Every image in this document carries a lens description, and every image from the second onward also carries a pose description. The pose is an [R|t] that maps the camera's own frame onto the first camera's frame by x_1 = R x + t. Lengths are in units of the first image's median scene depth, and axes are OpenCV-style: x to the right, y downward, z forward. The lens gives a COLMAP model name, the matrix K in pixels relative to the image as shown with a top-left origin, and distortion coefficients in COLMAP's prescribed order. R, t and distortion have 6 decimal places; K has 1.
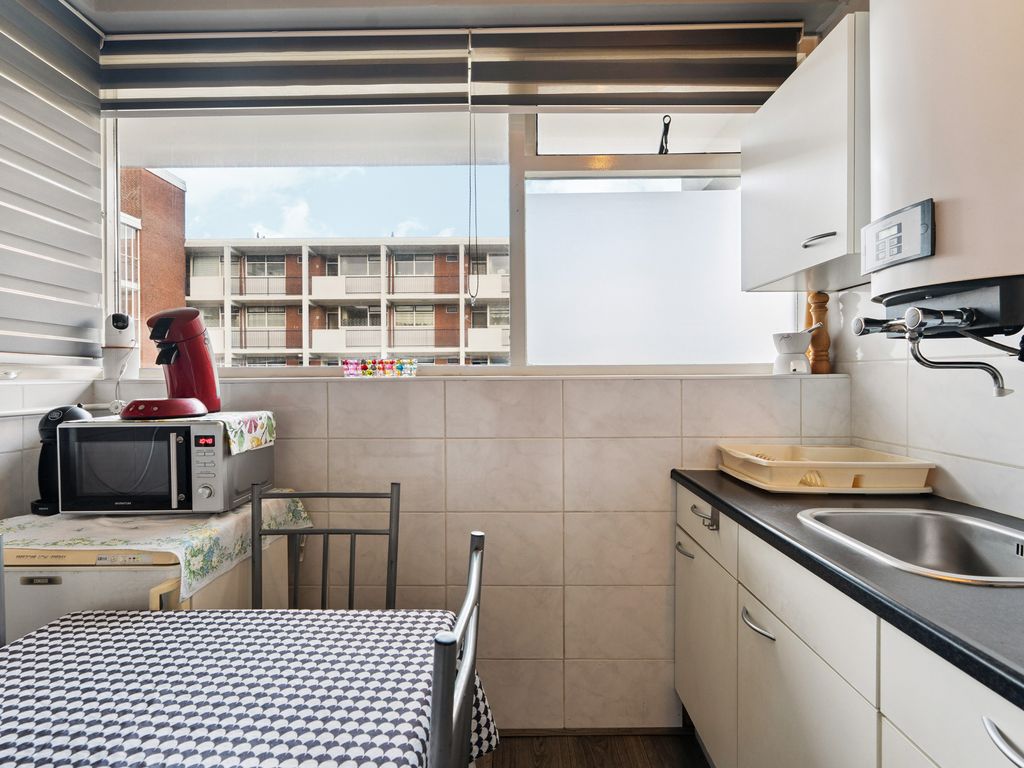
lens RADIAL K [[522.7, 0, 520.6], [0, 522.7, 379.3], [0, 0, 1]] dist [0.000550, -0.001415]
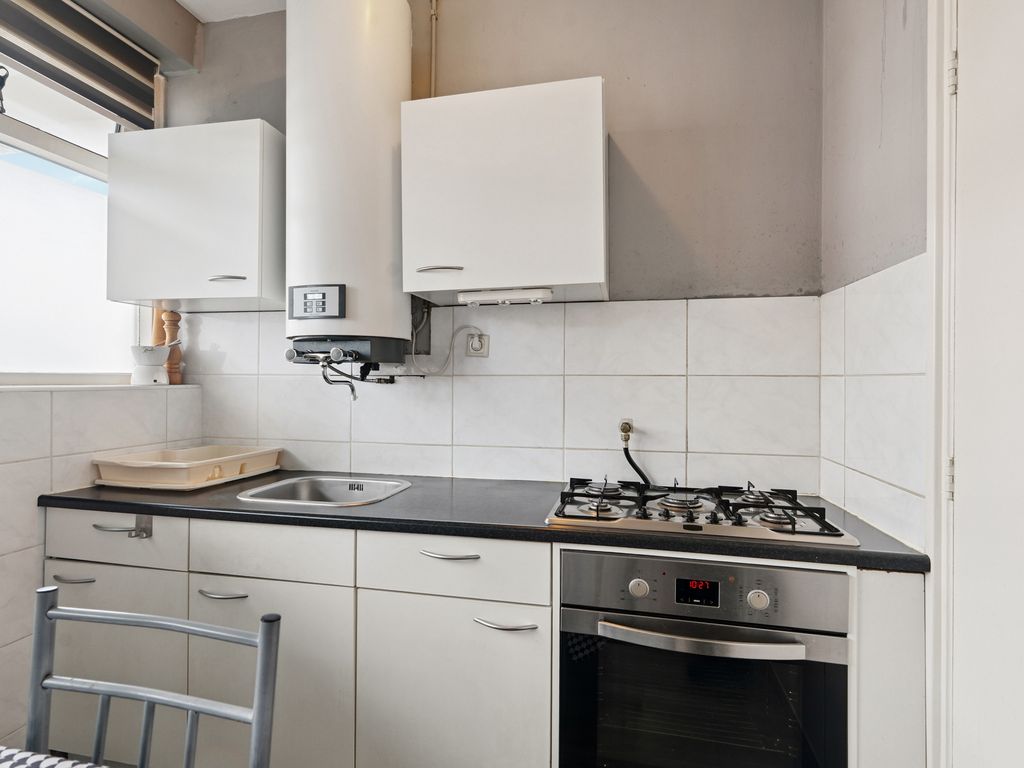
lens RADIAL K [[522.7, 0, 507.3], [0, 522.7, 384.3], [0, 0, 1]] dist [0.000550, -0.001415]
pose [[0.206445, -0.000278, 0.978458, -0.410595], [-0.001243, 0.999999, 0.000546, -0.013322], [-0.978457, -0.001329, 0.206444, 0.073592]]
